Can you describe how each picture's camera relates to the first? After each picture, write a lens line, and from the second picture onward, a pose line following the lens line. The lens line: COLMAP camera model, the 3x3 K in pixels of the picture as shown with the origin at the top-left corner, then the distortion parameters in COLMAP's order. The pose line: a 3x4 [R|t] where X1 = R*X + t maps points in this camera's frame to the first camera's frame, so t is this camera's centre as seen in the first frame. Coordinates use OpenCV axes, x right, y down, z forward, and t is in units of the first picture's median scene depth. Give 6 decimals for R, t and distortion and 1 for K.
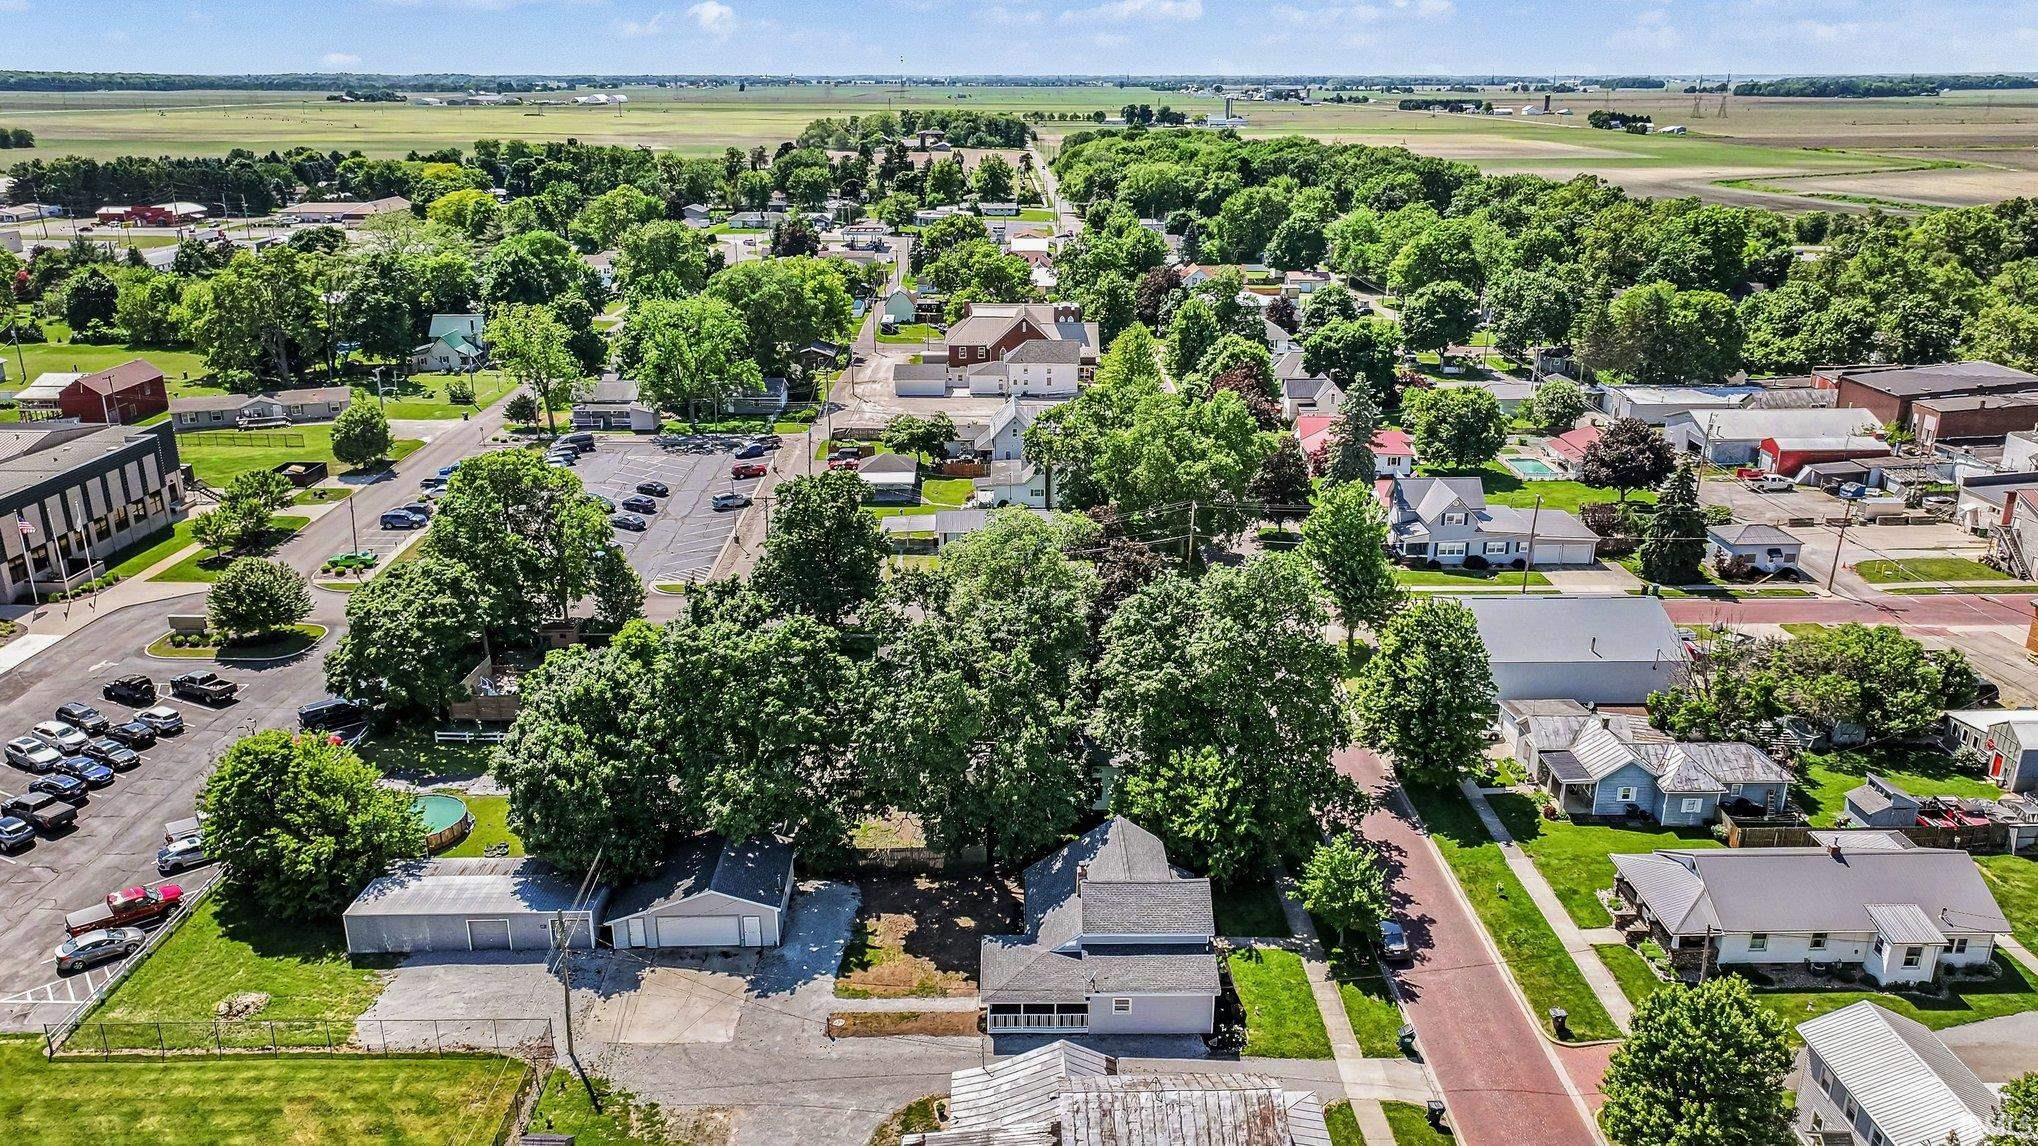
lens RADIAL K [[1421.8, 0, 1026.8], [0, 1421.8, 568.2], [0, 0, 1]] dist [0.007017, 0.004303]
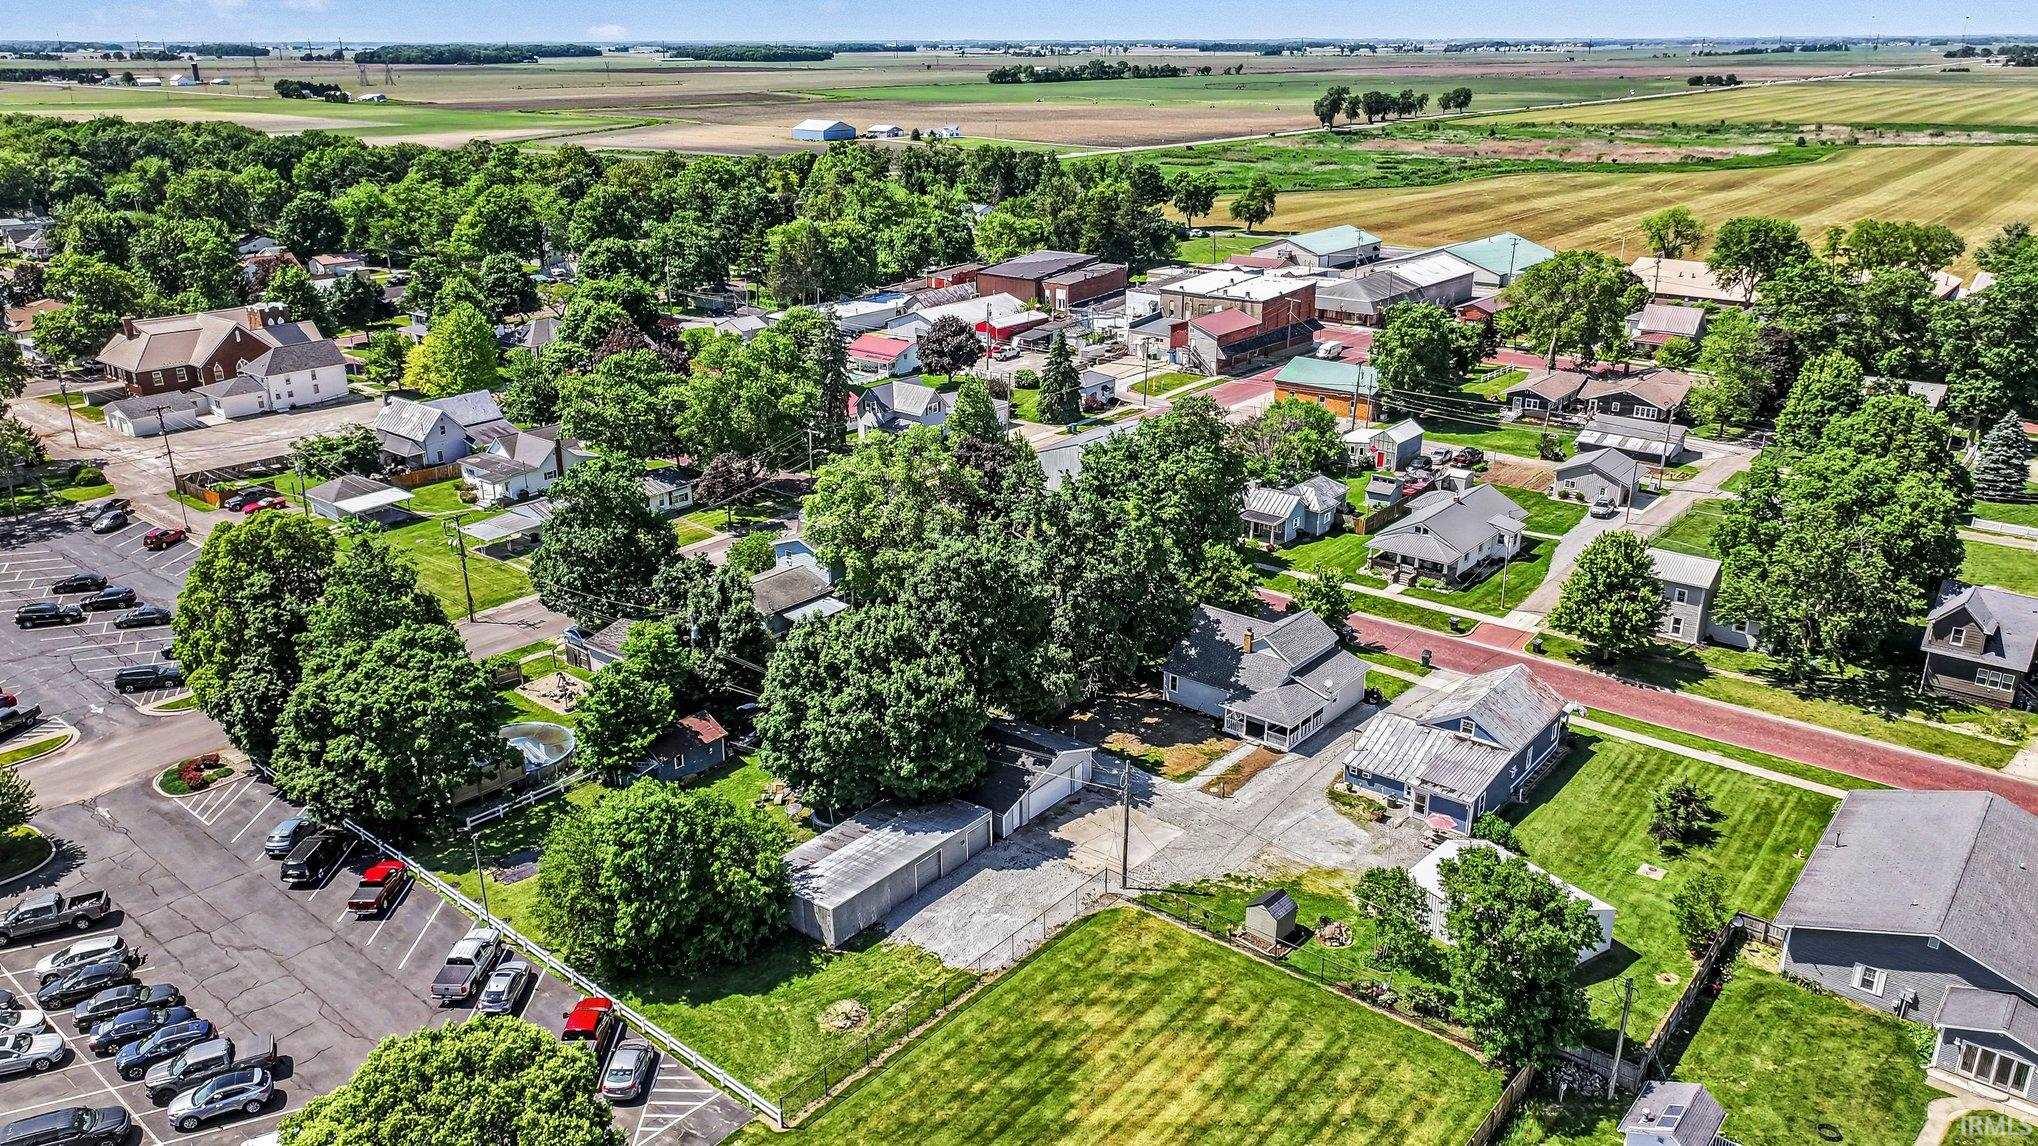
lens RADIAL K [[1421.8, 0, 1027.2], [0, 1421.8, 583.6], [0, 0, 1]] dist [0.007017, 0.004303]
pose [[0.644852, -0.272998, 0.713890, -0.725351], [0.251749, 0.957779, 0.138861, -0.051264], [-0.721657, 0.090176, 0.686352, 0.149405]]
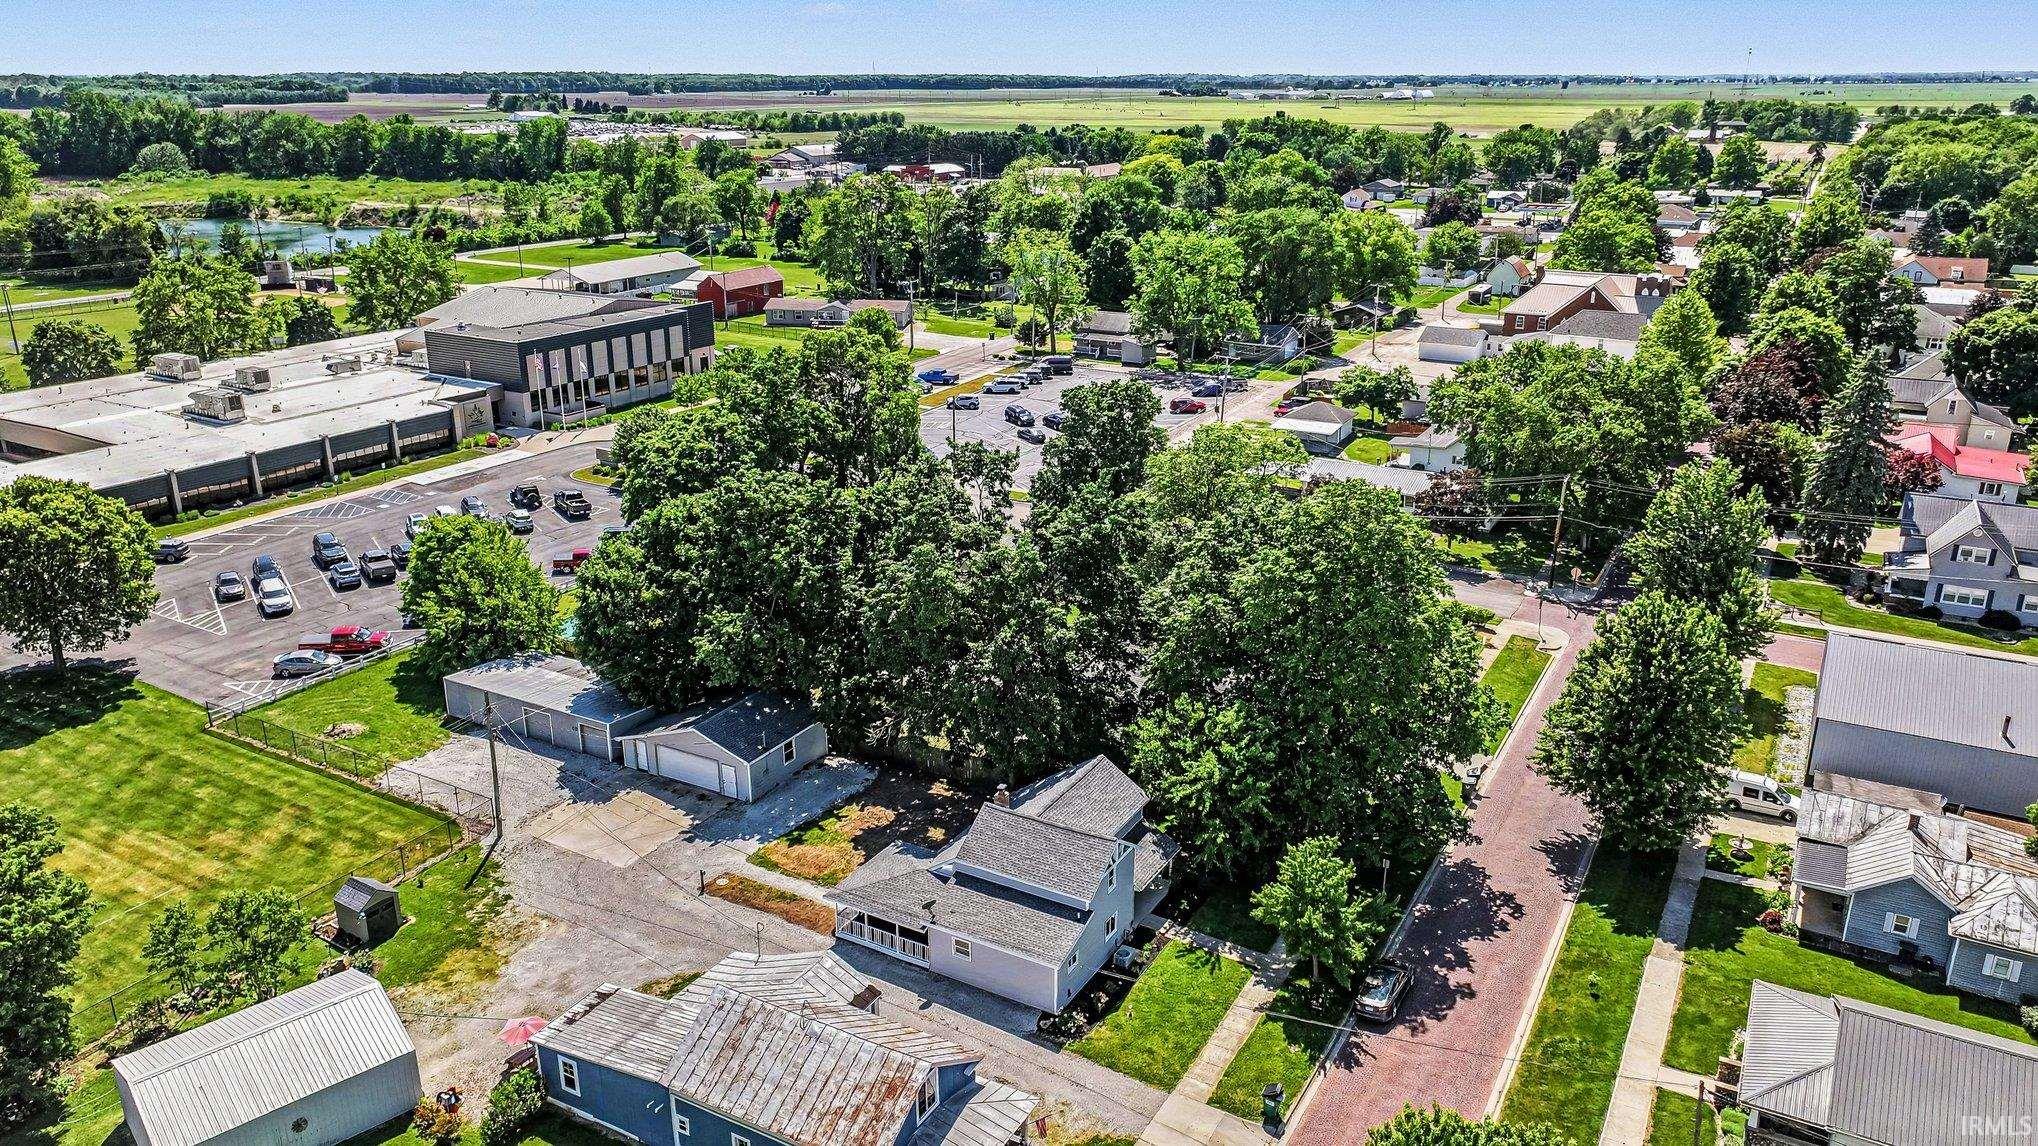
lens RADIAL K [[1421.8, 0, 1032.2], [0, 1421.8, 576.2], [0, 0, 1]] dist [0.007017, 0.004303]
pose [[0.860708, 0.165911, -0.481306, 0.308582], [-0.163604, 0.985401, 0.047107, 0.026373], [0.482095, 0.038198, 0.875286, 0.172350]]
